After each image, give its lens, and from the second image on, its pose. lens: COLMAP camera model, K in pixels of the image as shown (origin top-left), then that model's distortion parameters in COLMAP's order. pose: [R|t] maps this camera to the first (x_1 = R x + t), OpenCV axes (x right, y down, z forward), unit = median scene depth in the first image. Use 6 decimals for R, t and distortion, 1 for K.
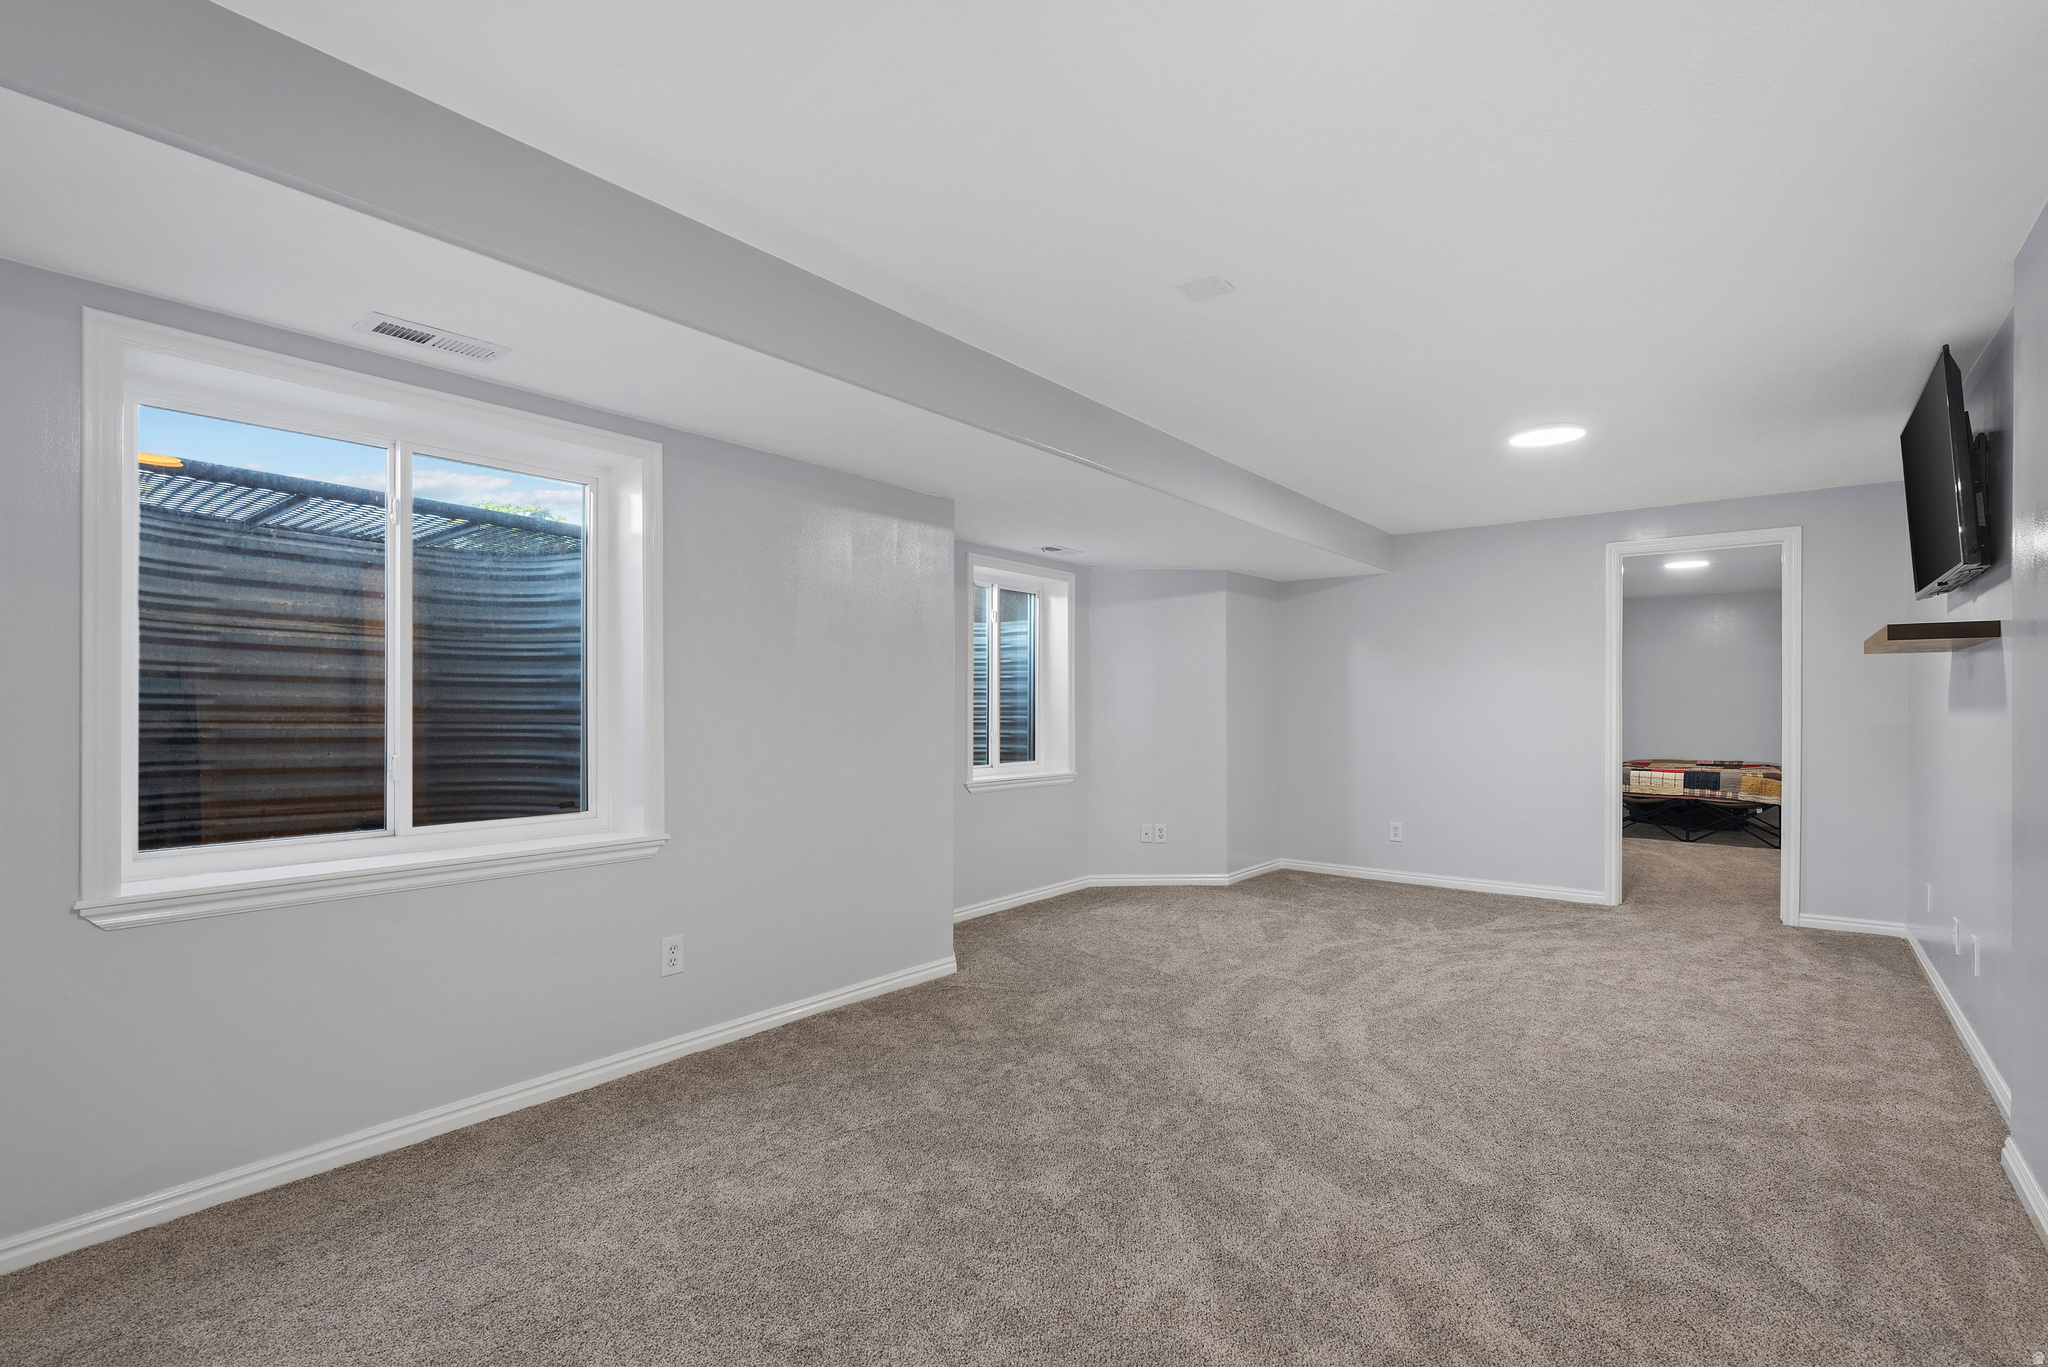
lens RADIAL K [[925.0, 0, 1025.7], [0, 925.0, 705.6], [0, 0, 1]] dist [0.002254, 0.000419]
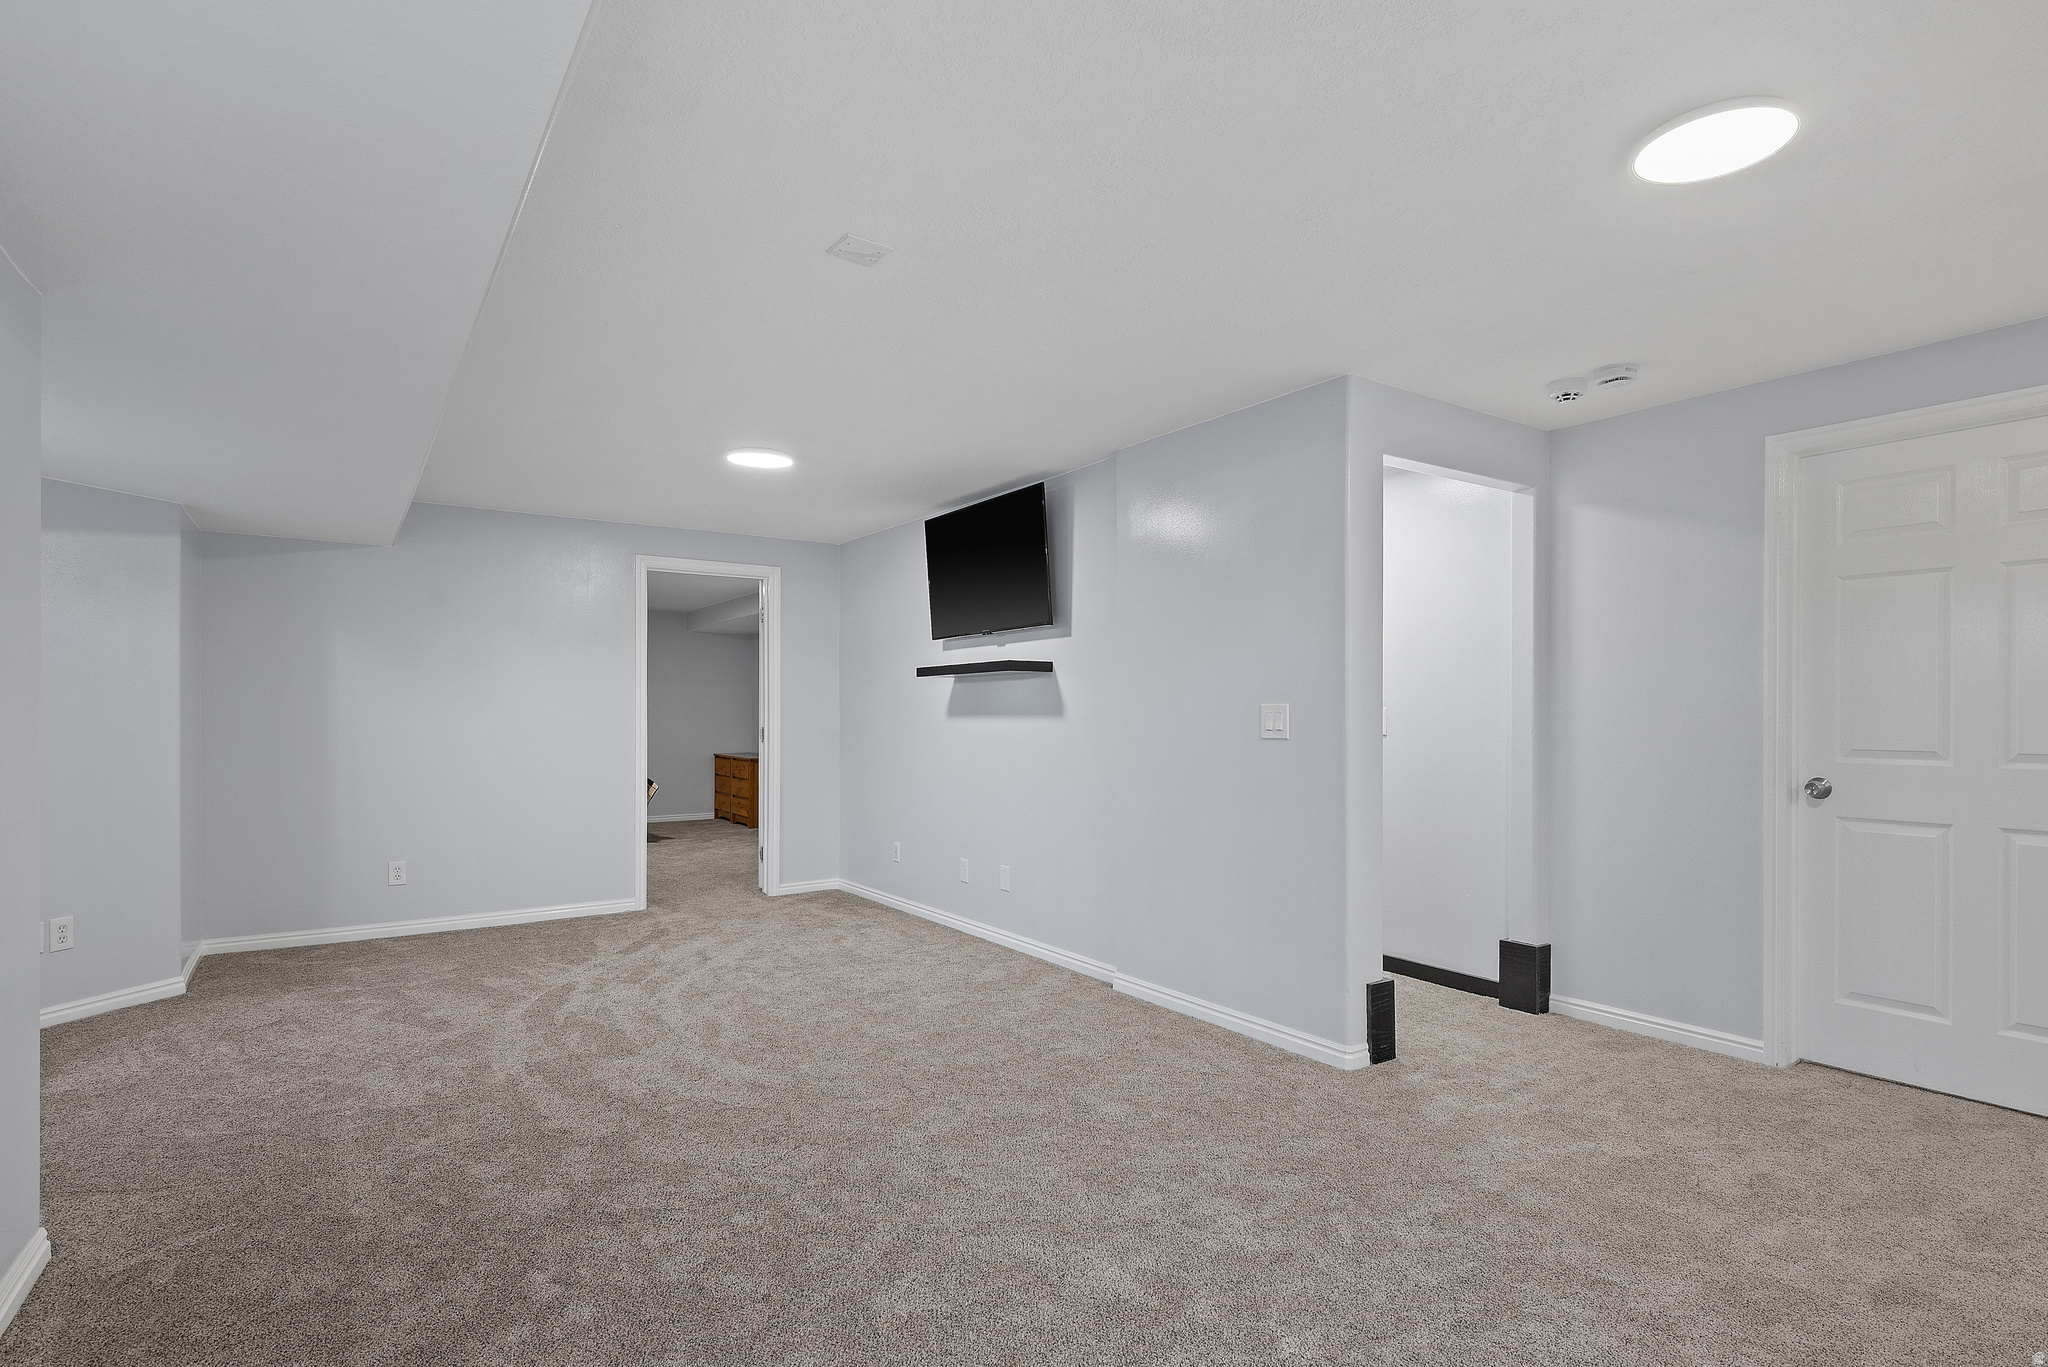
lens RADIAL K [[1039.0, 0, 1025.5], [0, 1039.0, 719.0], [0, 0, 1]] dist [-0.000319, -0.000282]
pose [[0.294965, -0.002907, 0.955504, -0.452154], [-0.001287, 0.999993, 0.003440, 0.001225], [-0.955507, -0.002245, 0.294960, 0.350737]]
